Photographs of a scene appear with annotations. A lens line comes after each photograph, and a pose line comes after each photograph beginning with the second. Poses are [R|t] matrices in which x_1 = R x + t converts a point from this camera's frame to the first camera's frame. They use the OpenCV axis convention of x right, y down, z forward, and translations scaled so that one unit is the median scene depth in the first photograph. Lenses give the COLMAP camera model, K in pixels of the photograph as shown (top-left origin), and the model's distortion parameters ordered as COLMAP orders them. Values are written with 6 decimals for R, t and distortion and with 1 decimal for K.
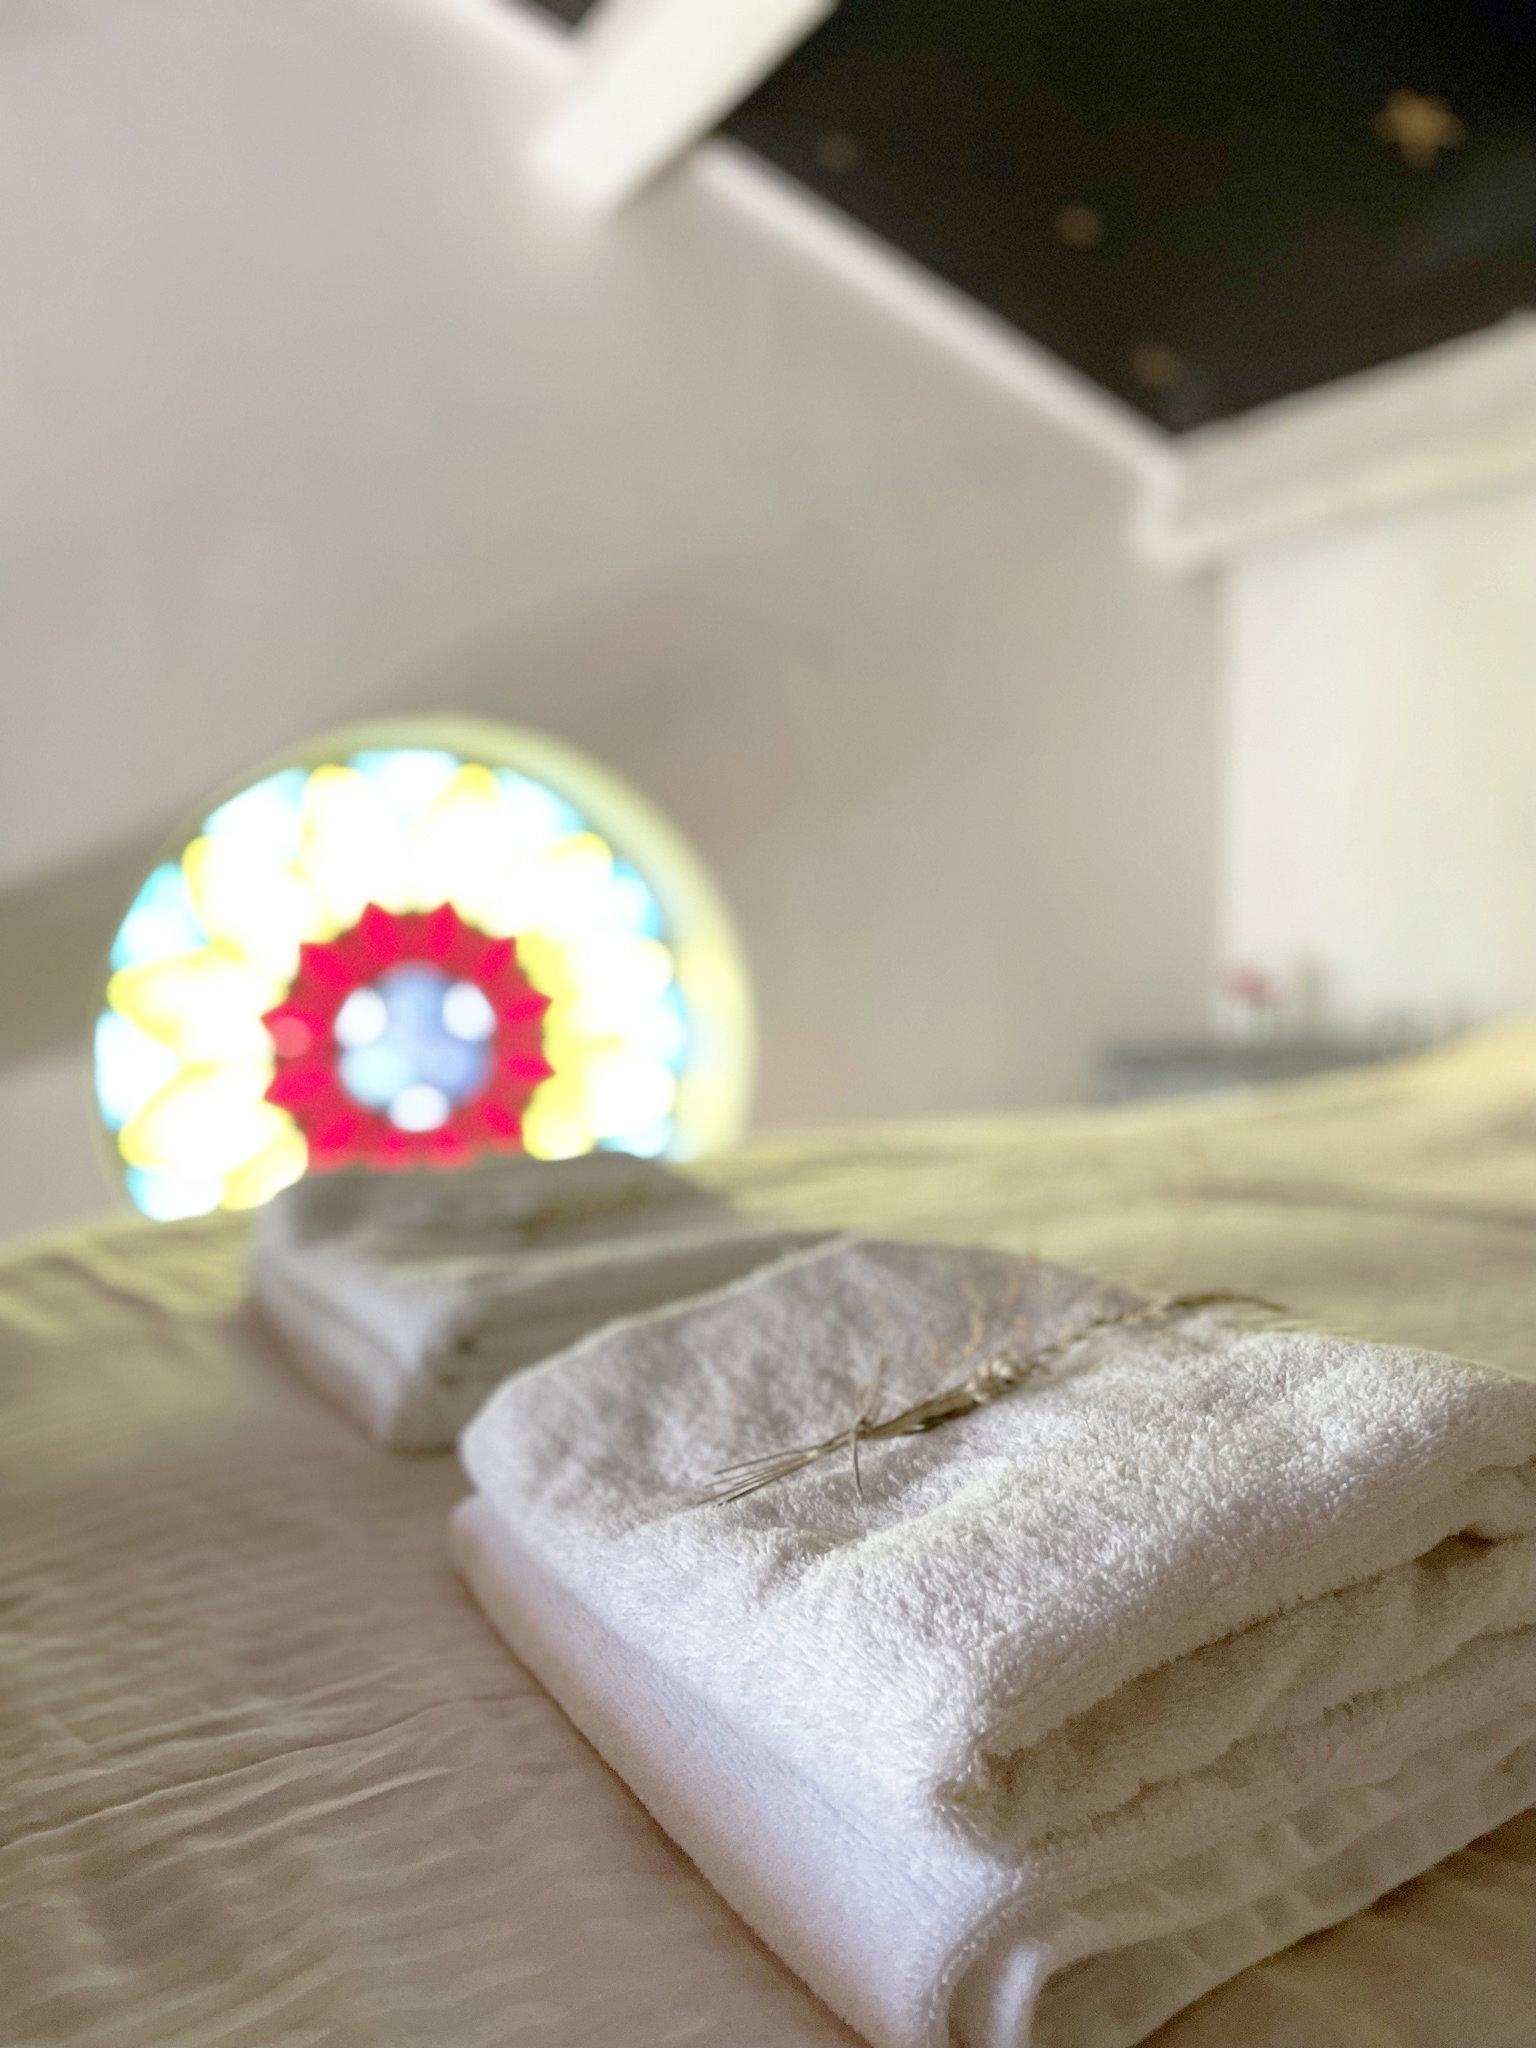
lens RADIAL K [[1555.0, 0, 785.5], [0, 1555.0, 1012.8], [0, 0, 1]] dist [0.102748, -0.144263]
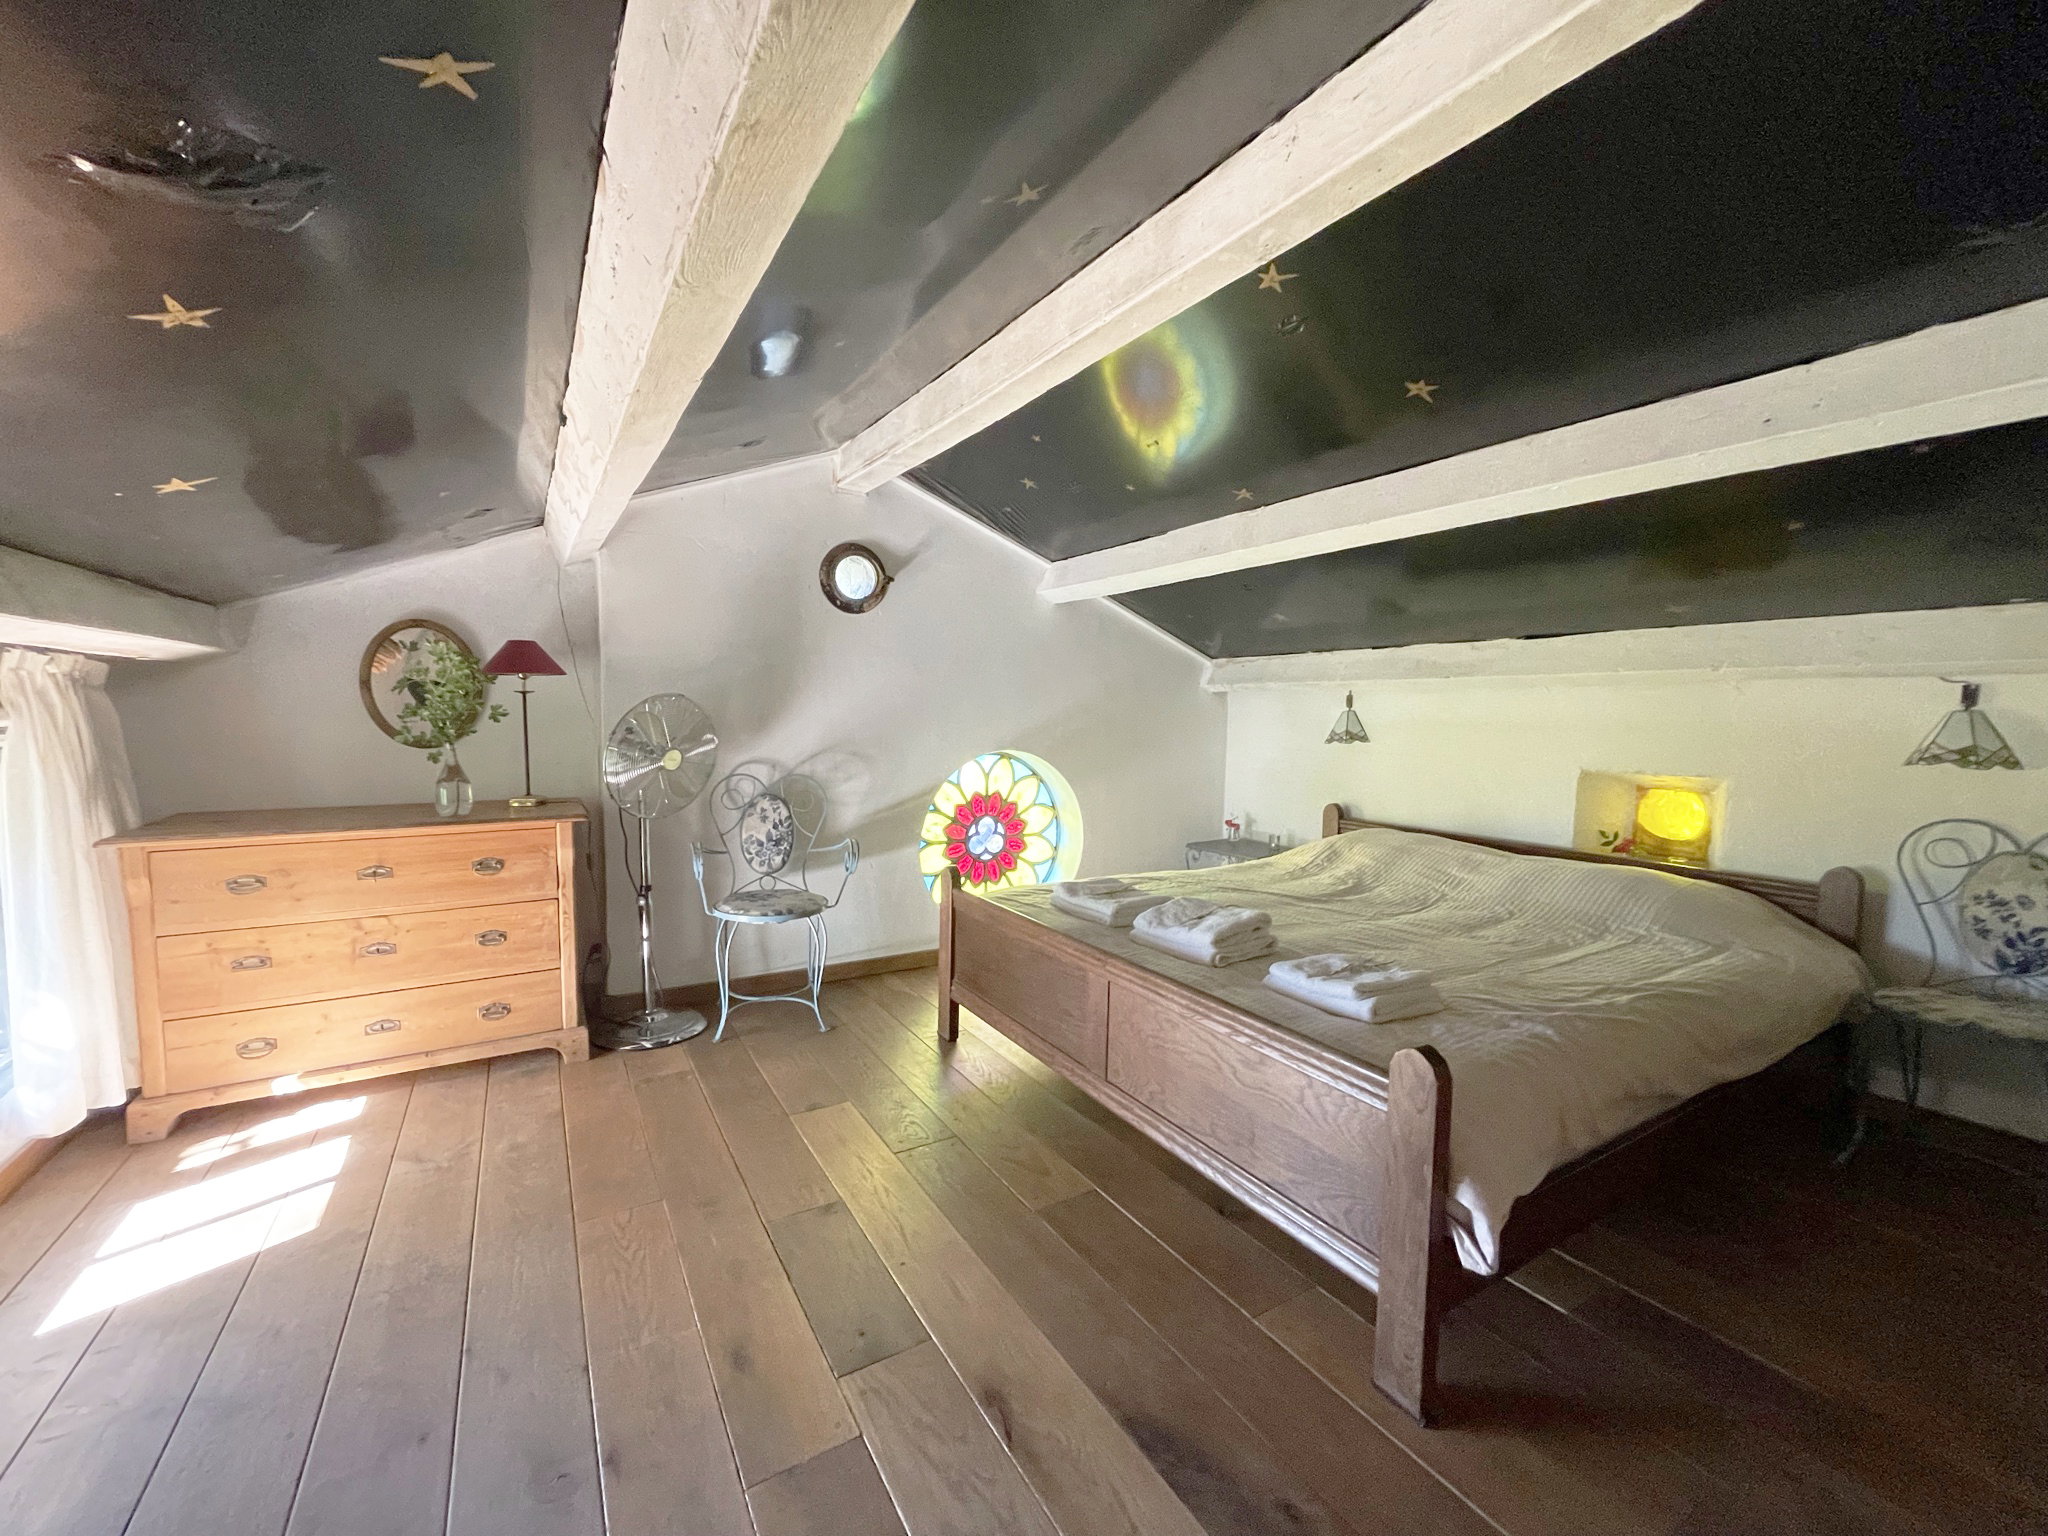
lens RADIAL K [[825.2, 0, 1025.7], [0, 825.2, 774.8], [0, 0, 1]] dist [-0.002270, 0.000250]
pose [[0.998169, 0.030787, 0.052072, -0.442344], [-0.030394, 0.999503, -0.008321, -0.179775], [-0.052302, 0.006723, 0.998609, -1.370425]]
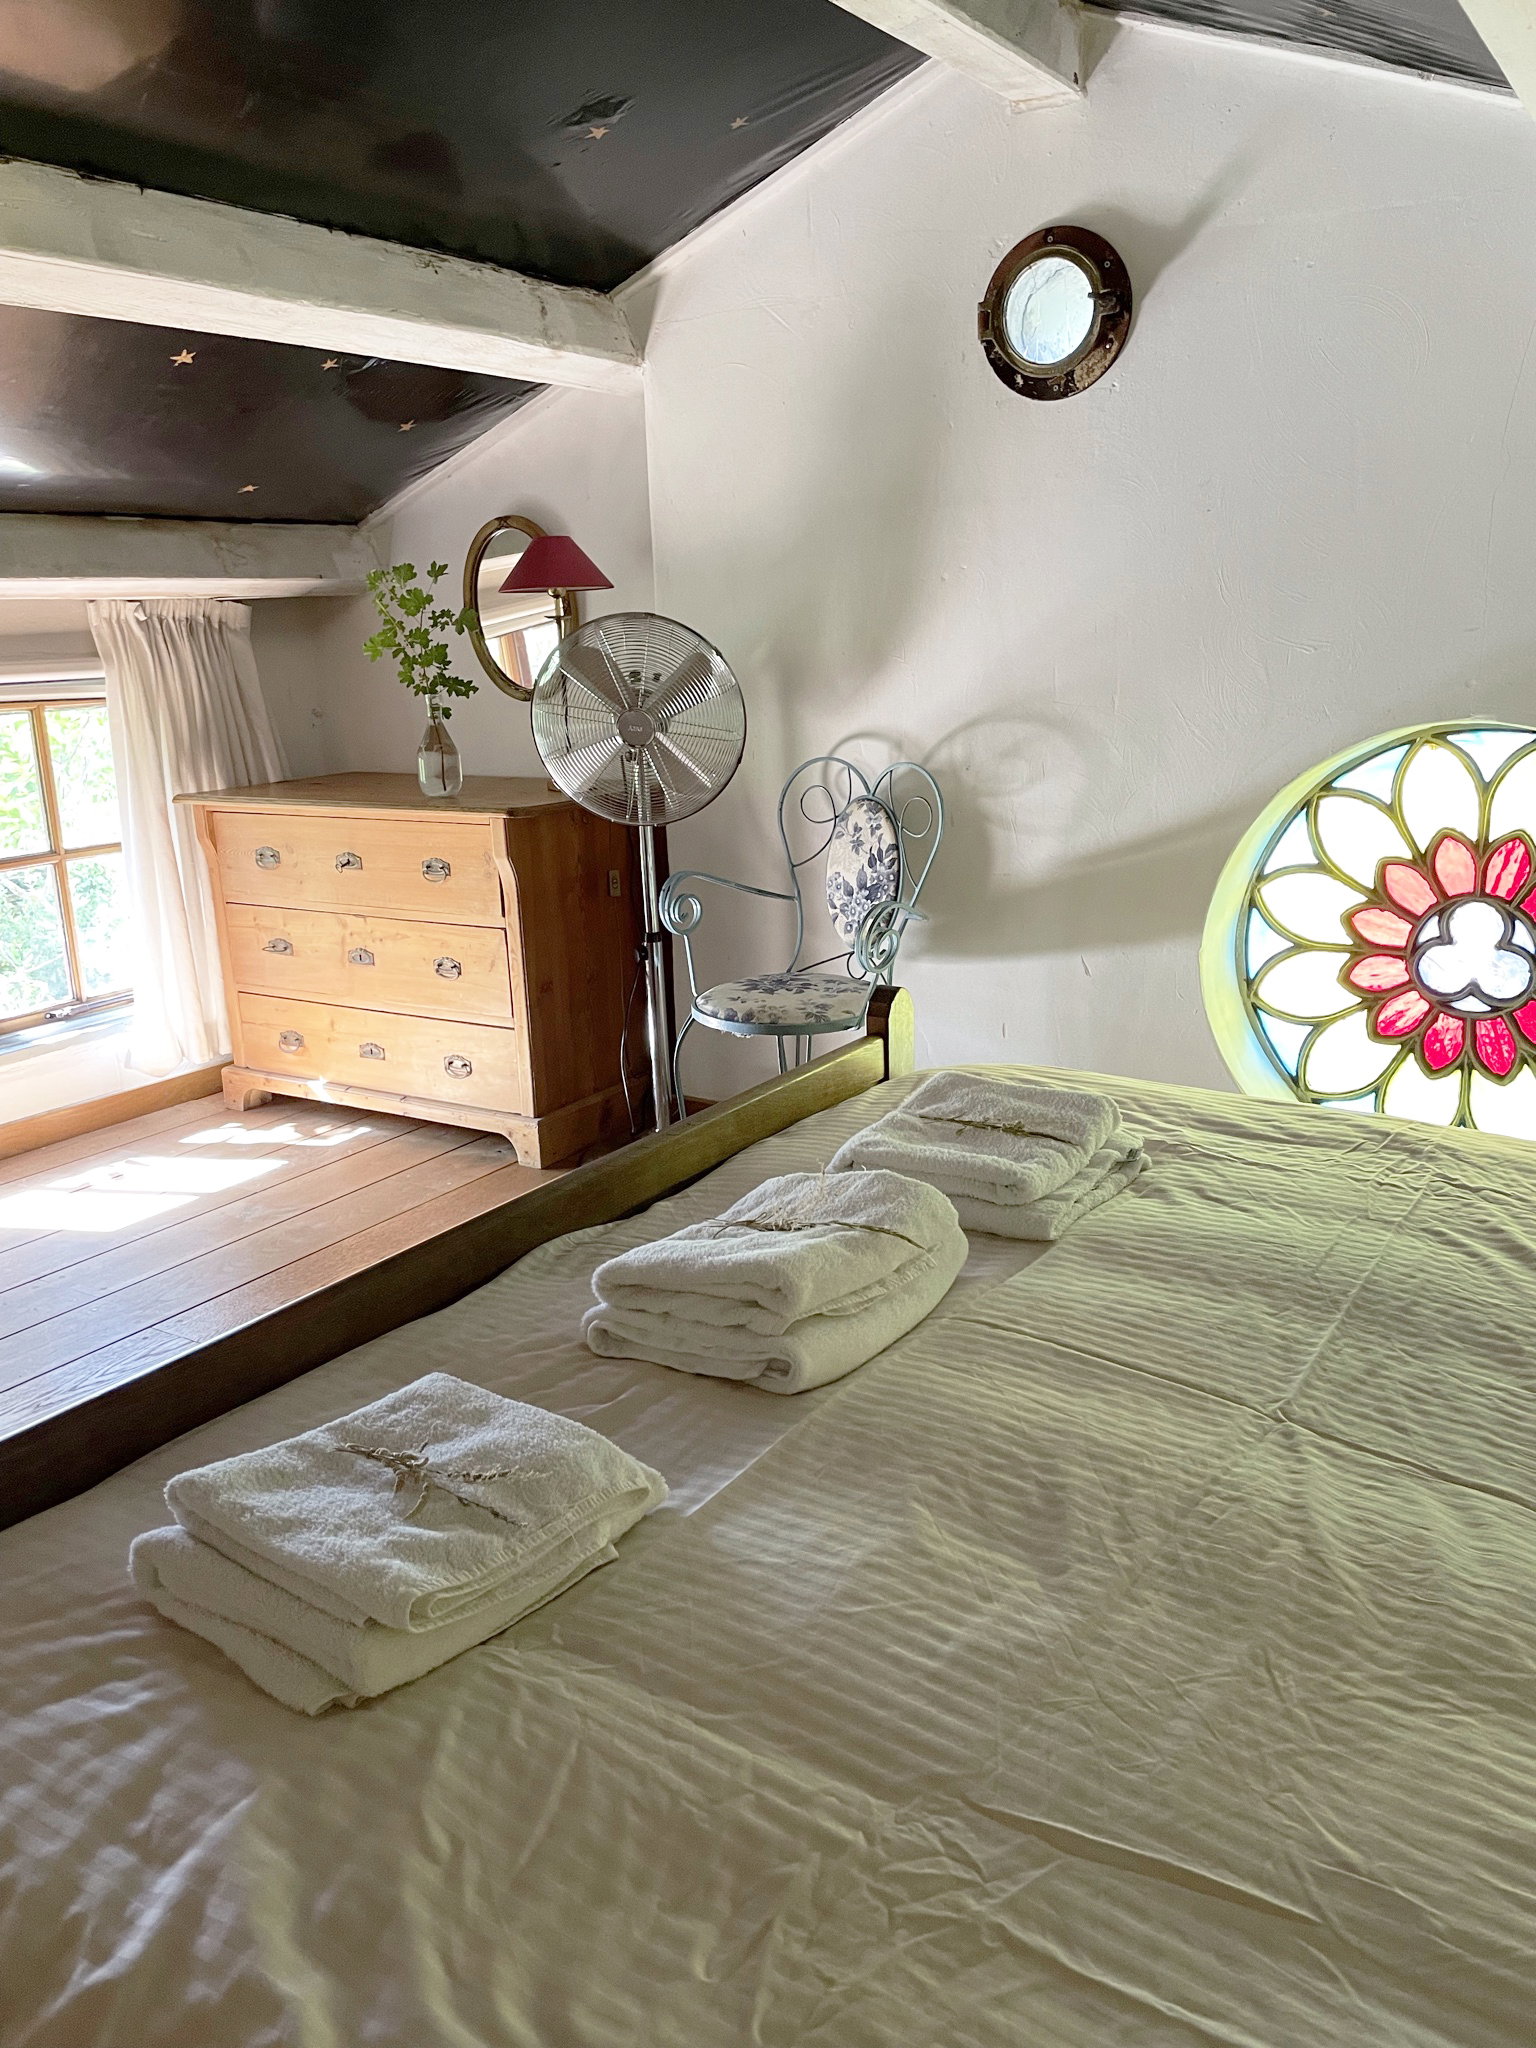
lens RADIAL K [[1555.0, 0, 785.5], [0, 1555.0, 1012.8], [0, 0, 1]] dist [0.102748, -0.144263]
pose [[0.497100, 0.217435, -0.840008, 0.999432], [-0.052557, 0.973861, 0.220981, -0.327763], [0.866100, -0.065701, 0.495534, -0.204889]]
